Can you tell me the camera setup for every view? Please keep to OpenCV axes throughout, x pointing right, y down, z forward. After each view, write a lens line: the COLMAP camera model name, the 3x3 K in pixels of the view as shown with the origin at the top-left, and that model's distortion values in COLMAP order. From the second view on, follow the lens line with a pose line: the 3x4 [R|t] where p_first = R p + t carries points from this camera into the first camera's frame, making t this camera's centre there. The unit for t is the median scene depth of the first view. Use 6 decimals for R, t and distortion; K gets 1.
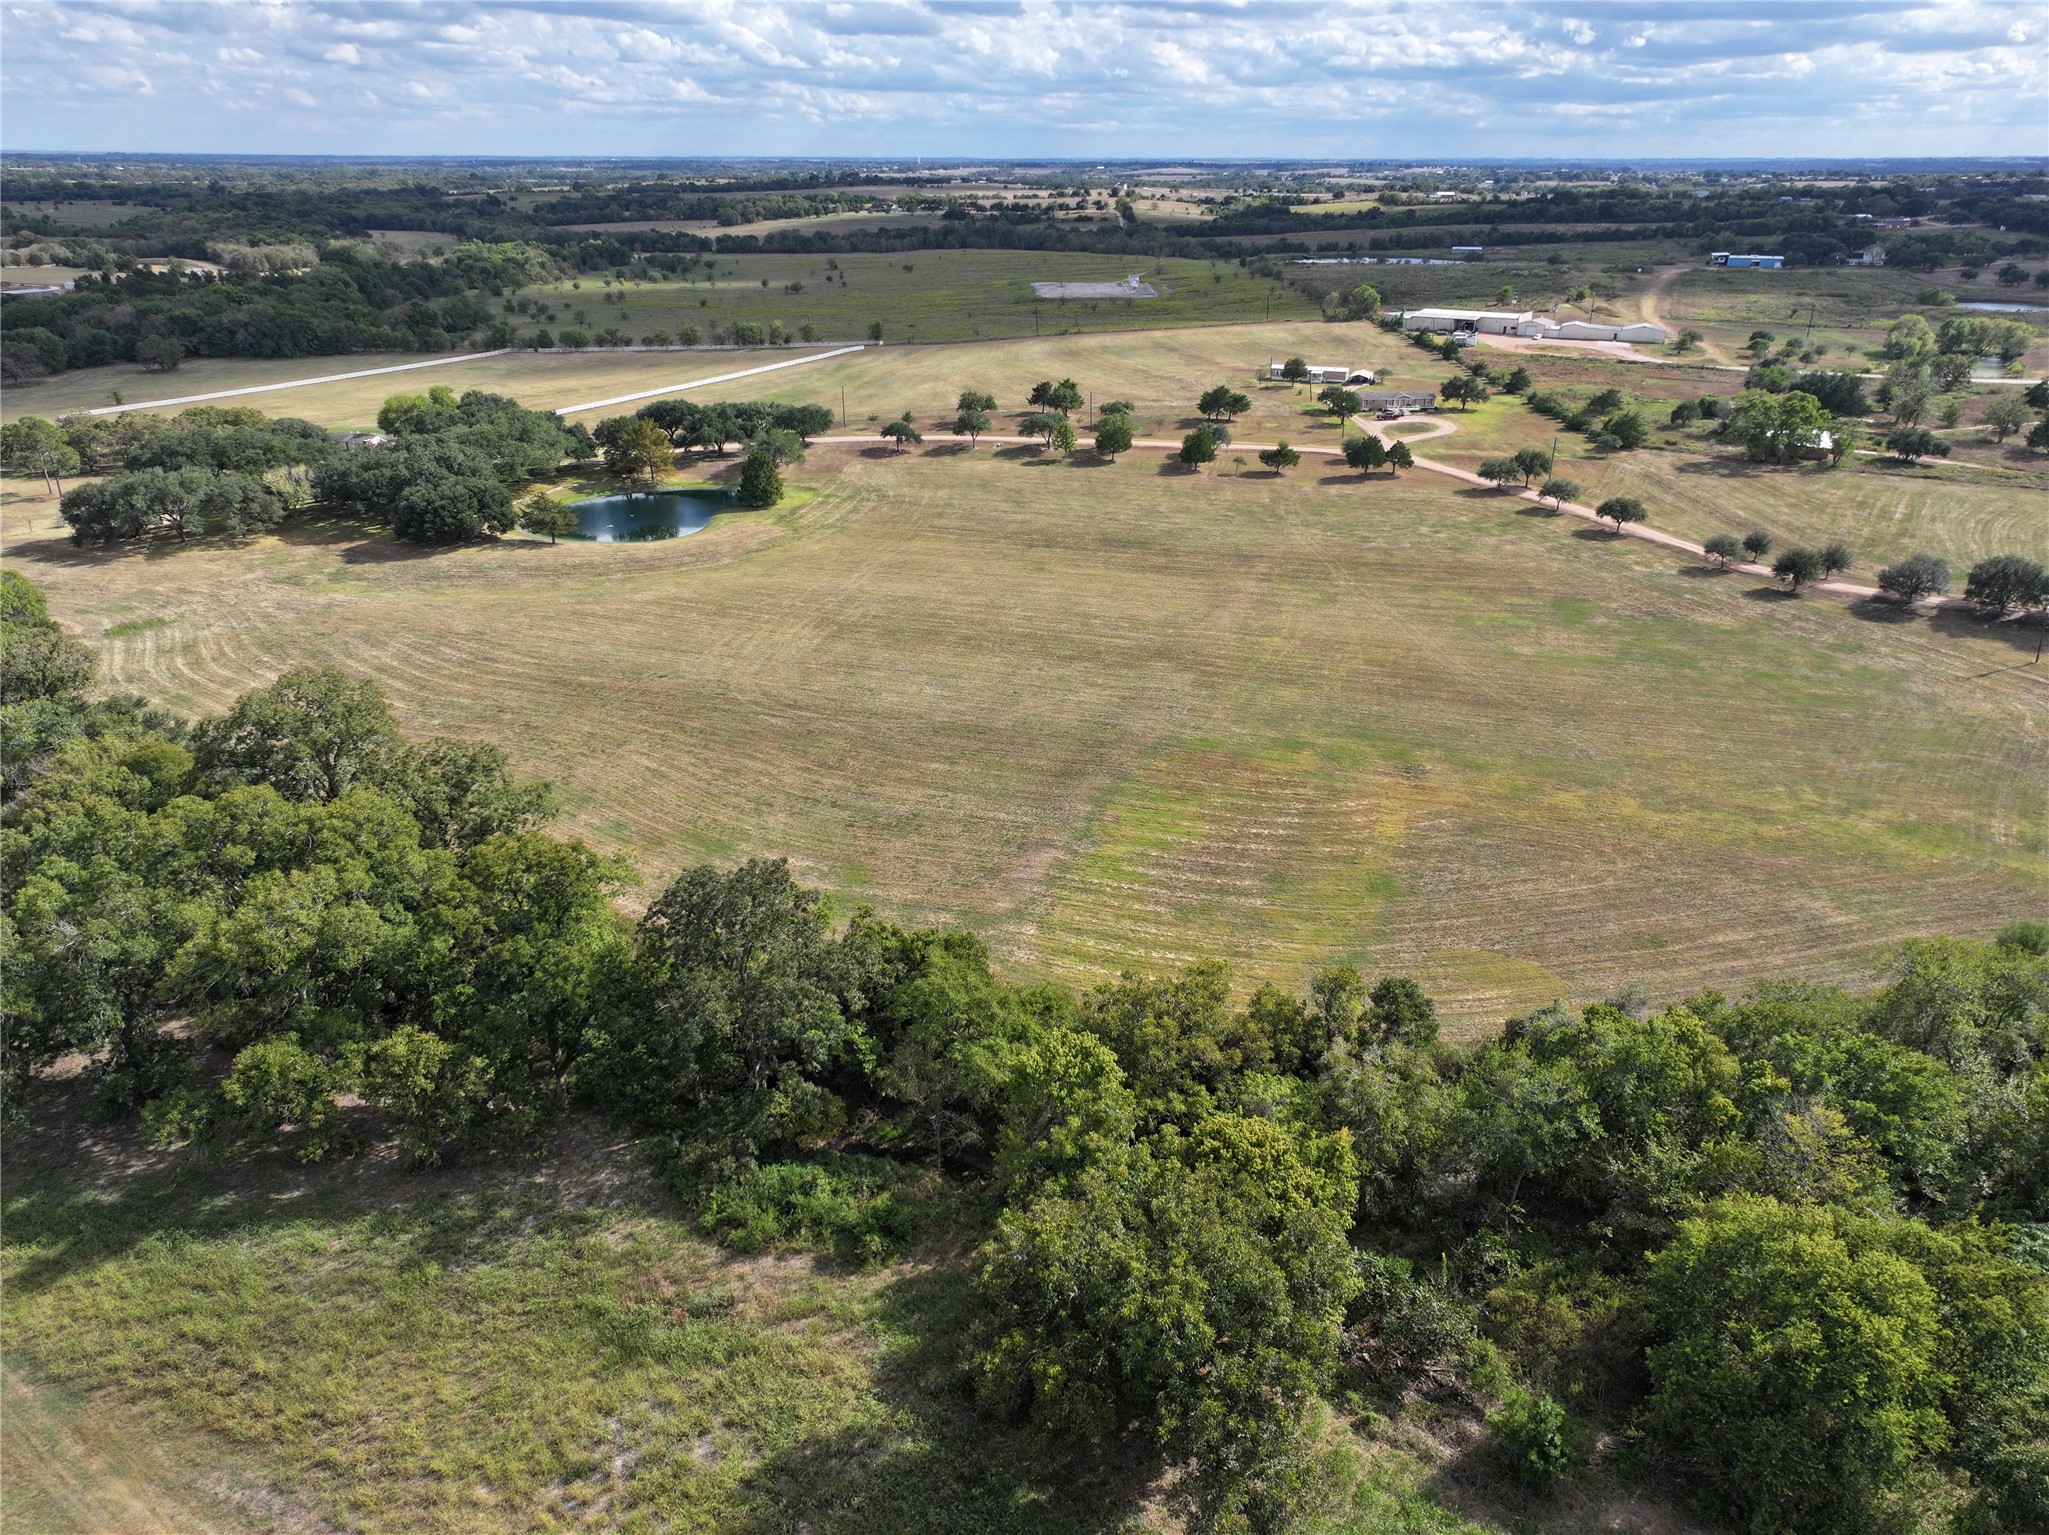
lens RADIAL K [[1436.2, 0, 1031.8], [0, 1436.2, 759.9], [0, 0, 1]] dist [-0.000508, 0.016695]
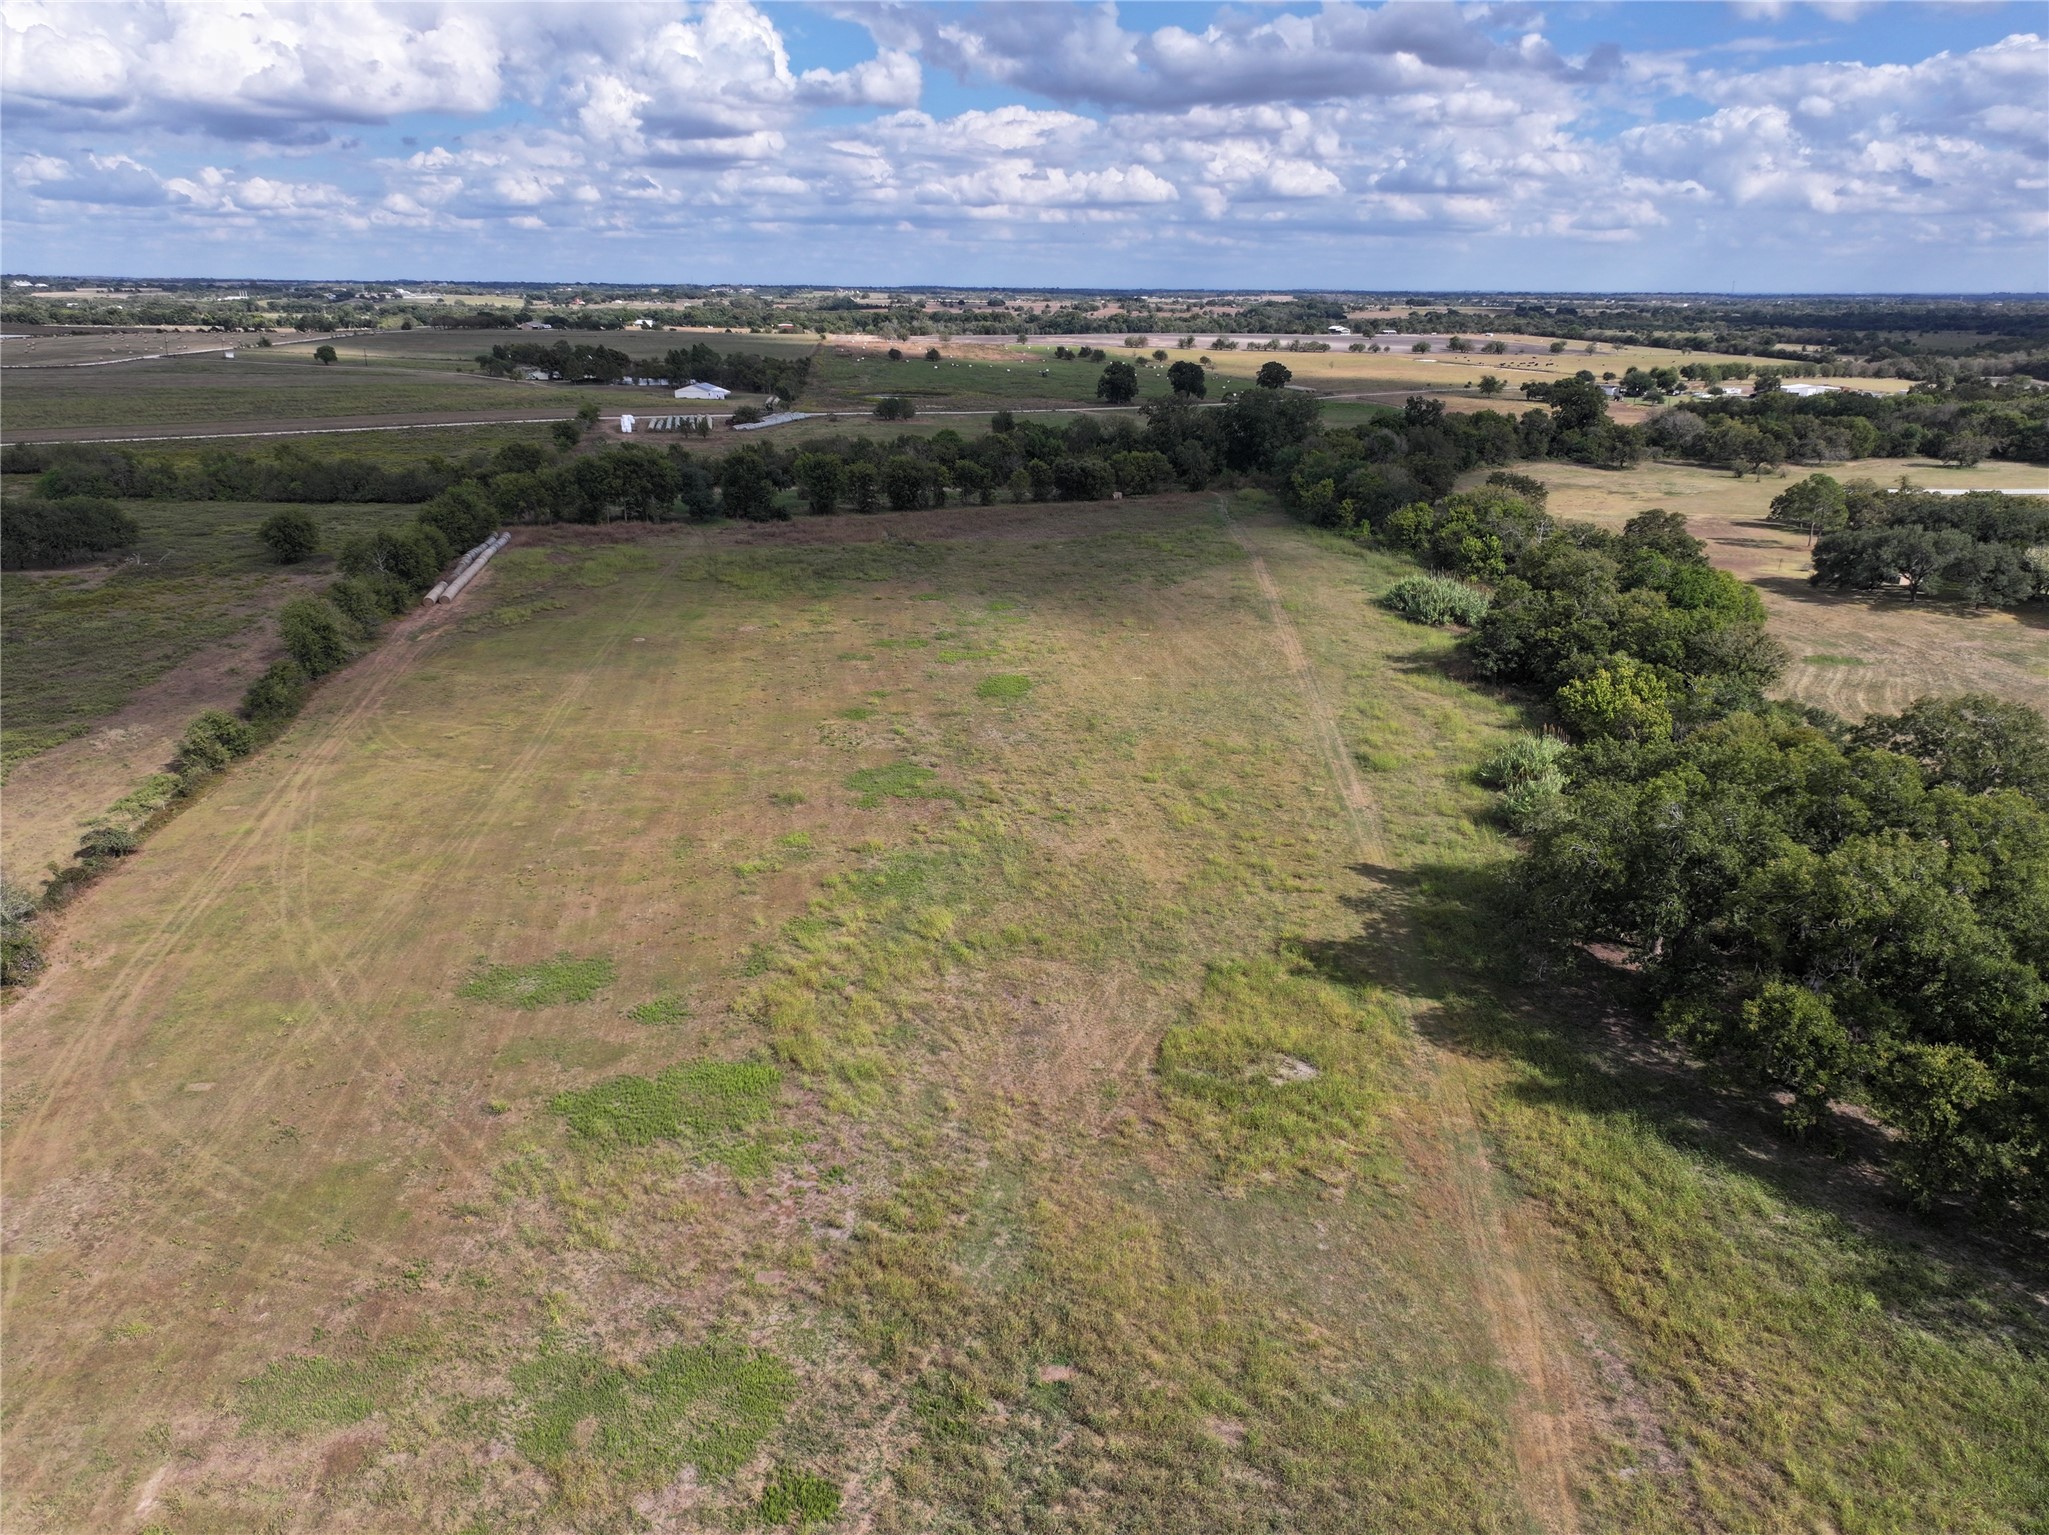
lens RADIAL K [[1436.2, 0, 1030.2], [0, 1436.2, 756.3], [0, 0, 1]] dist [-0.000508, 0.016695]
pose [[0.454762, 0.271378, -0.848260, 0.002280], [-0.345217, 0.931696, 0.112997, 0.118809], [0.820985, 0.241447, 0.517384, 0.049983]]
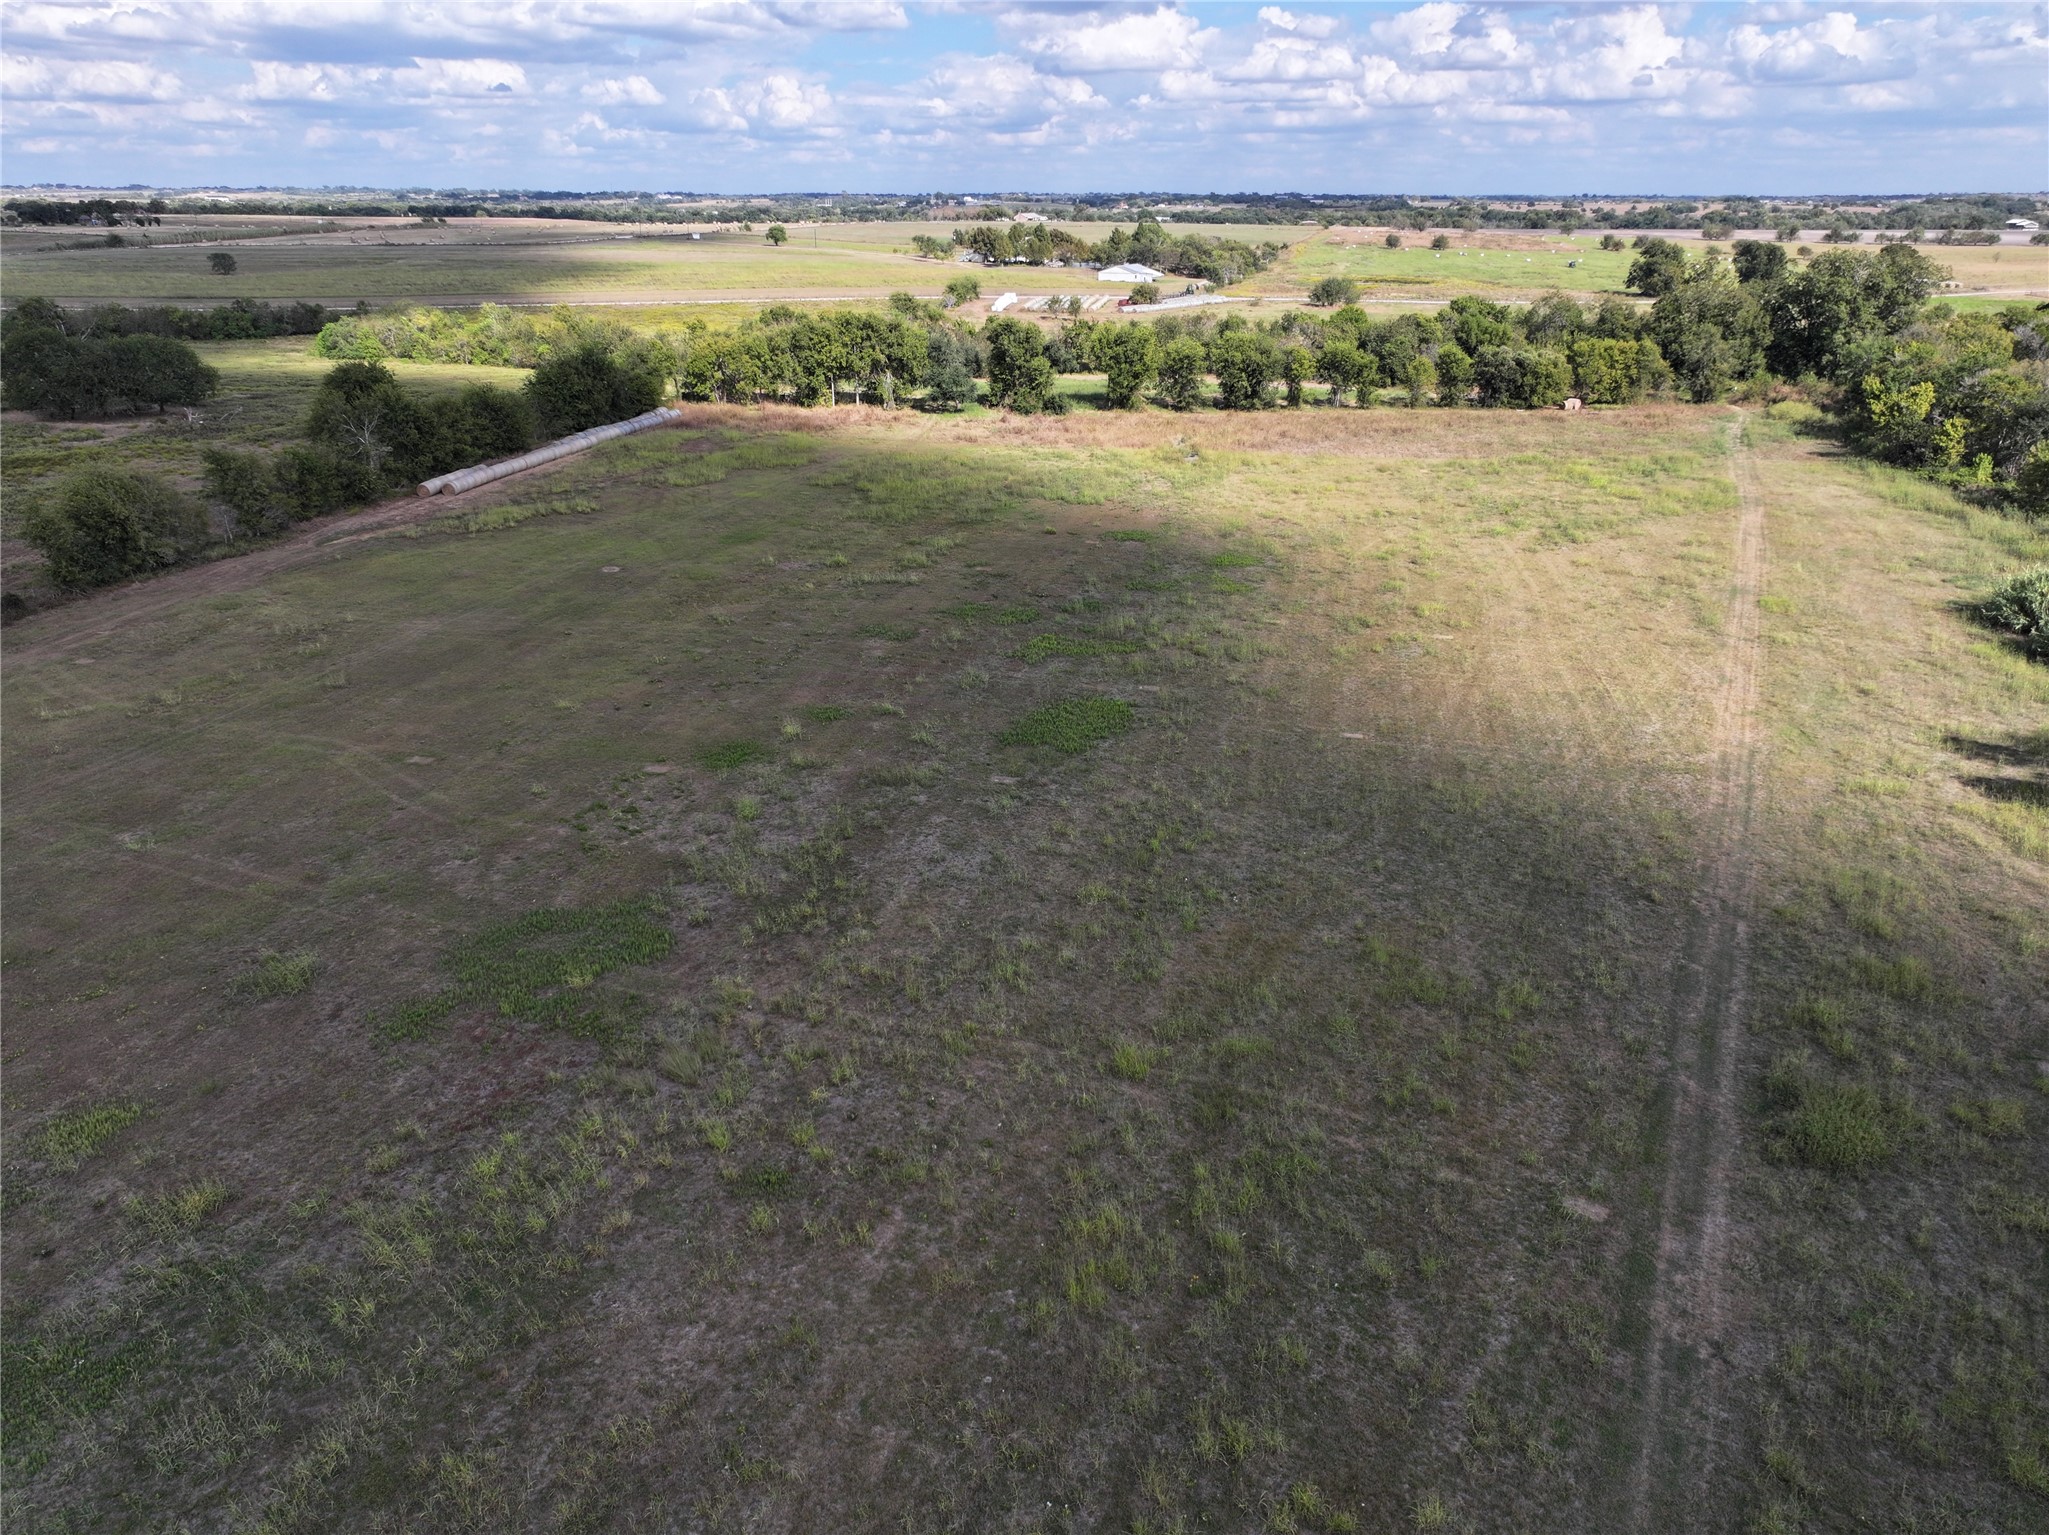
lens RADIAL K [[1436.2, 0, 1035.1], [0, 1436.2, 755.6], [0, 0, 1]] dist [-0.000508, 0.016695]
pose [[0.100164, 0.351288, -0.930894, -0.822727], [-0.382357, 0.877347, 0.289939, -0.006225], [0.918570, 0.326893, 0.222196, 0.827368]]
